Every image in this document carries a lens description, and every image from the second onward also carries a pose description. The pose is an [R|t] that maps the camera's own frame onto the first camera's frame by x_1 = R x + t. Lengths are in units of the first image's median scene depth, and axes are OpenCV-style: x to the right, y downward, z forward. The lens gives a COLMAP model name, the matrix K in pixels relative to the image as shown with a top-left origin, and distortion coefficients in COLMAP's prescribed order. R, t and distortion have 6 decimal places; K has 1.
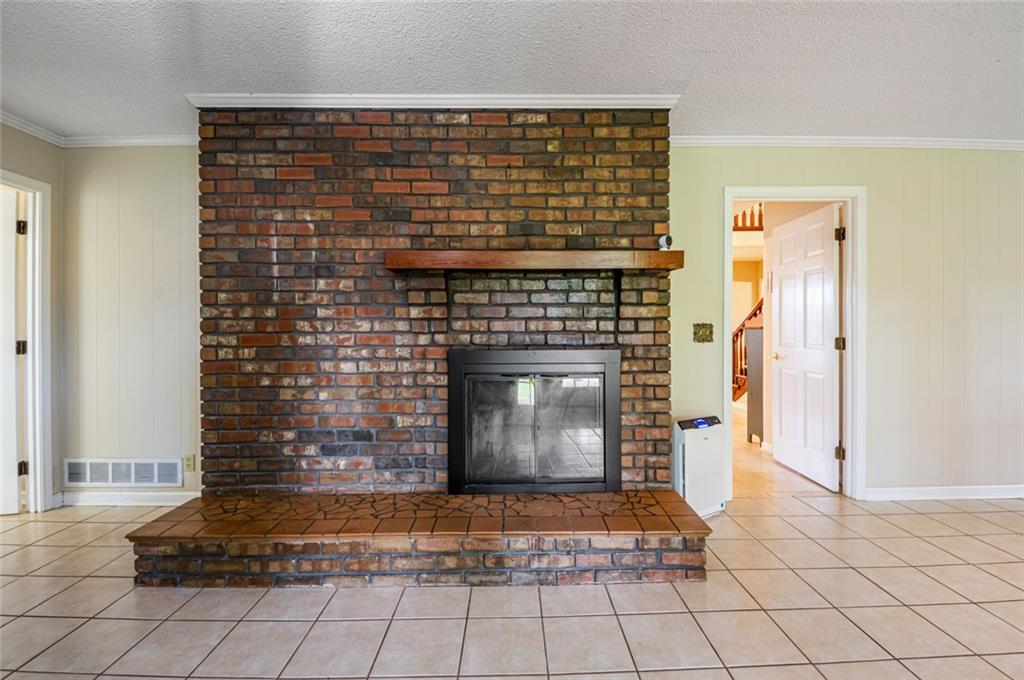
lens RADIAL K [[437.2, 0, 517.1], [0, 437.2, 337.5], [0, 0, 1]] dist [0.023749, -0.019544]
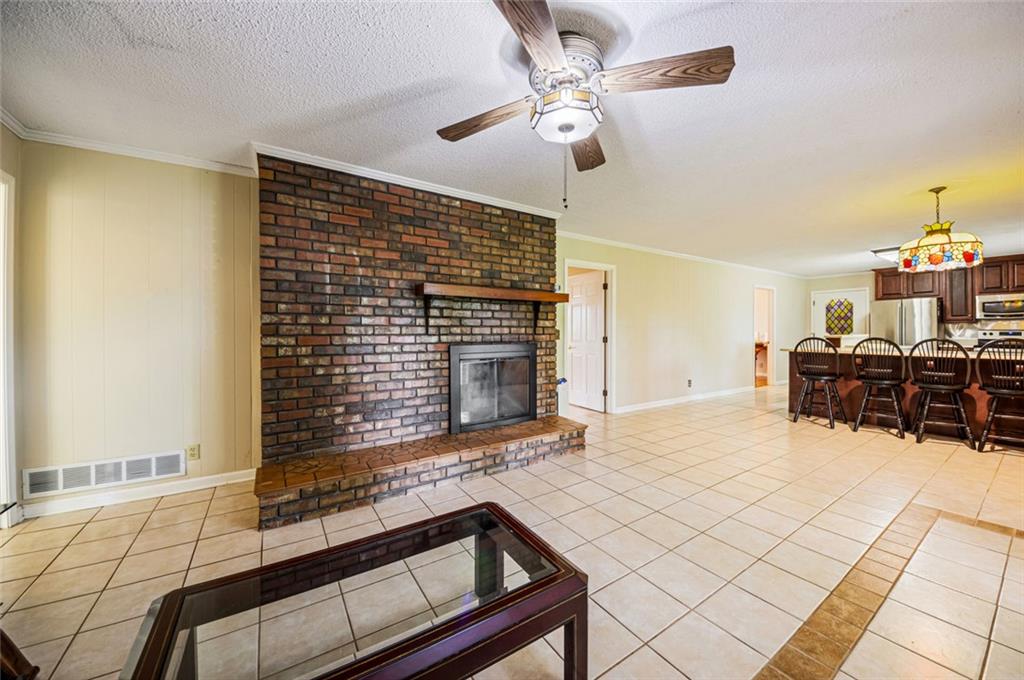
lens RADIAL K [[368.3, 0, 515.5], [0, 368.3, 340.0], [0, 0, 1]] dist [0.011830, -0.009782]
pose [[0.838731, -0.010207, 0.544450, -0.690009], [0.005310, 0.999930, 0.010566, -0.004541], [-0.544520, -0.005971, 0.838727, -0.269212]]
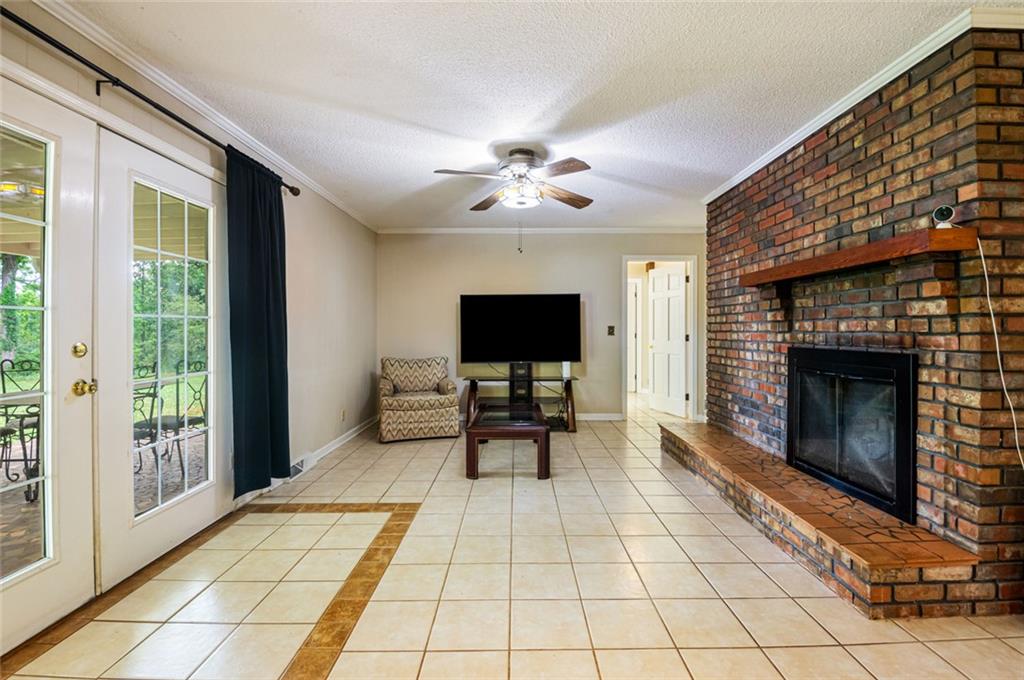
lens RADIAL K [[437.2, 0, 517.1], [0, 437.2, 337.5], [0, 0, 1]] dist [0.023749, -0.019544]
pose [[-0.011184, 0.019913, -0.999739, 1.068608], [-0.006529, 0.999779, 0.019987, -0.015683], [0.999916, 0.006750, -0.011051, 0.256104]]
